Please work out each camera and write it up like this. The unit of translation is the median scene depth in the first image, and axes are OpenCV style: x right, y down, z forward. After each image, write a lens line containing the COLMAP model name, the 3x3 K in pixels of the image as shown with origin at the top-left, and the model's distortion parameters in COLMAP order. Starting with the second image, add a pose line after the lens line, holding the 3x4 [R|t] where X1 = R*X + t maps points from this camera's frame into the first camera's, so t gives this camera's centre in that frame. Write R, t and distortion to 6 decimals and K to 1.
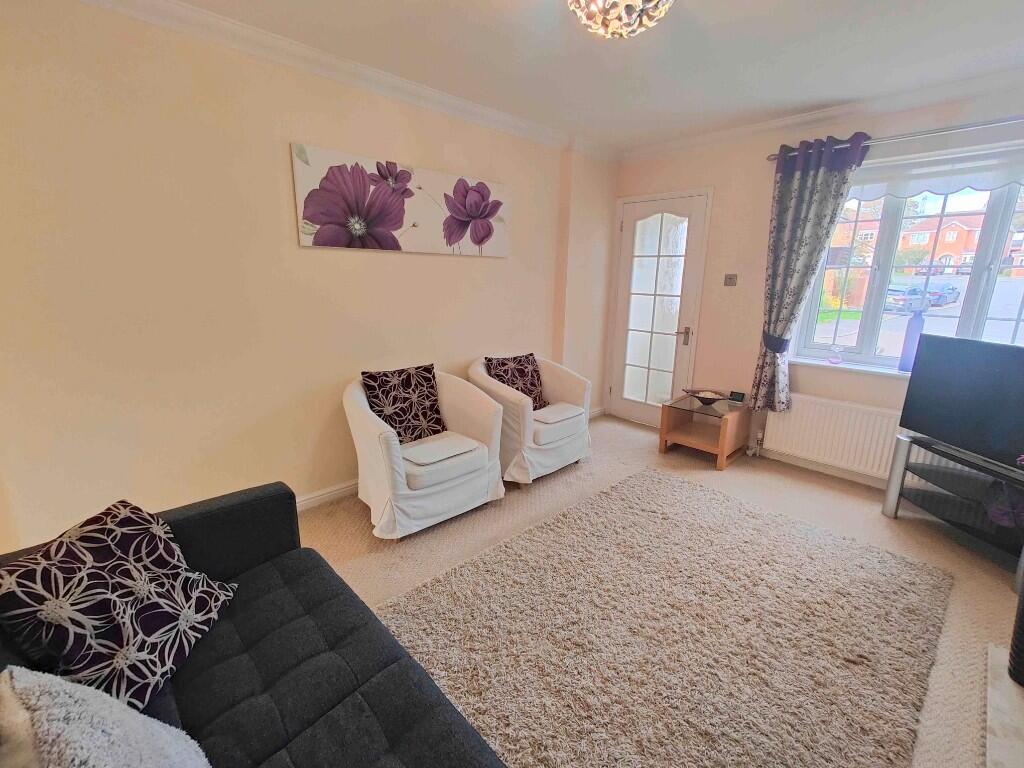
lens RADIAL K [[453.3, 0, 510.1], [0, 453.3, 380.2], [0, 0, 1]] dist [0.006514, 0.000806]
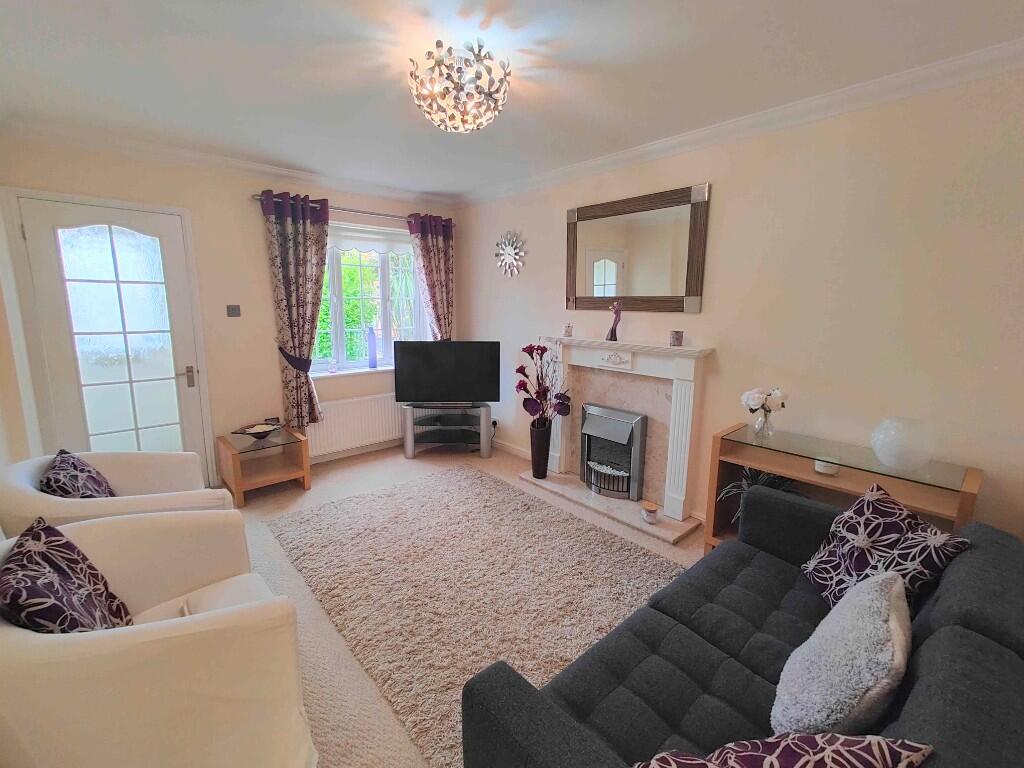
lens RADIAL K [[453.3, 0, 512.0], [0, 453.3, 377.5], [0, 0, 1]] dist [0.006514, 0.000806]
pose [[0.021781, -0.182377, 0.982987, -0.536329], [0.221302, 0.959710, 0.173155, -0.133302], [-0.974962, 0.213765, 0.061264, 0.434755]]
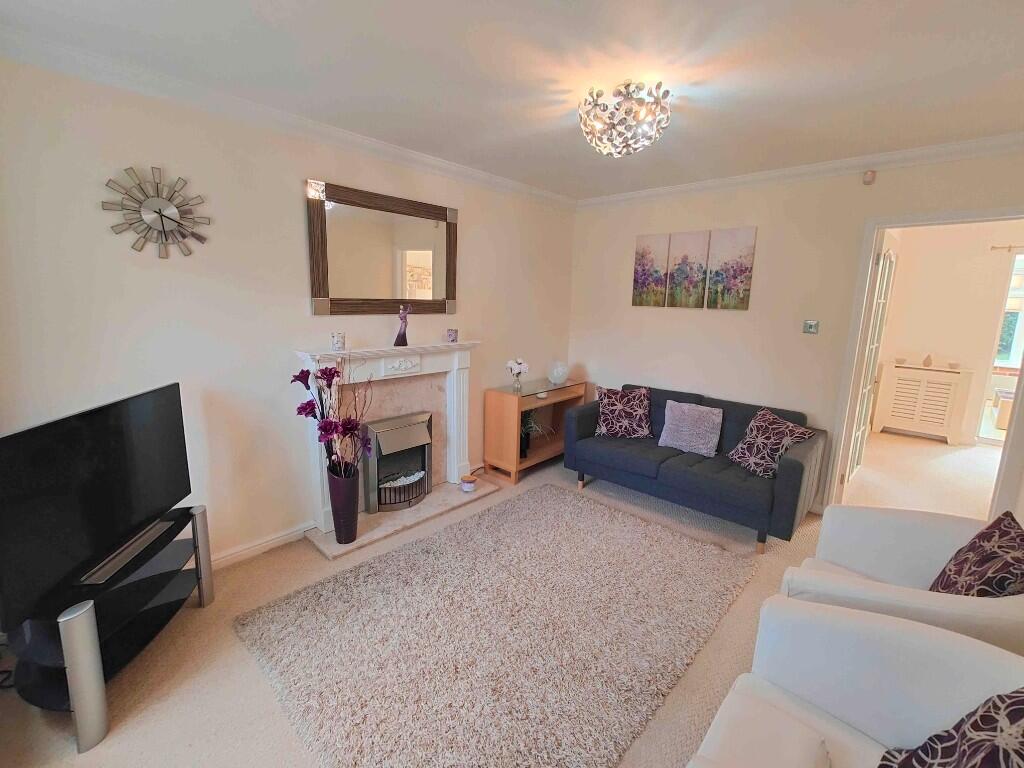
lens RADIAL K [[453.3, 0, 512.6], [0, 453.3, 380.1], [0, 0, 1]] dist [0.006514, 0.000806]
pose [[-0.996245, -0.021463, -0.083878, 0.323613], [-0.052959, 0.917480, 0.394240, -0.312770], [0.068495, 0.397202, -0.915172, 1.186773]]
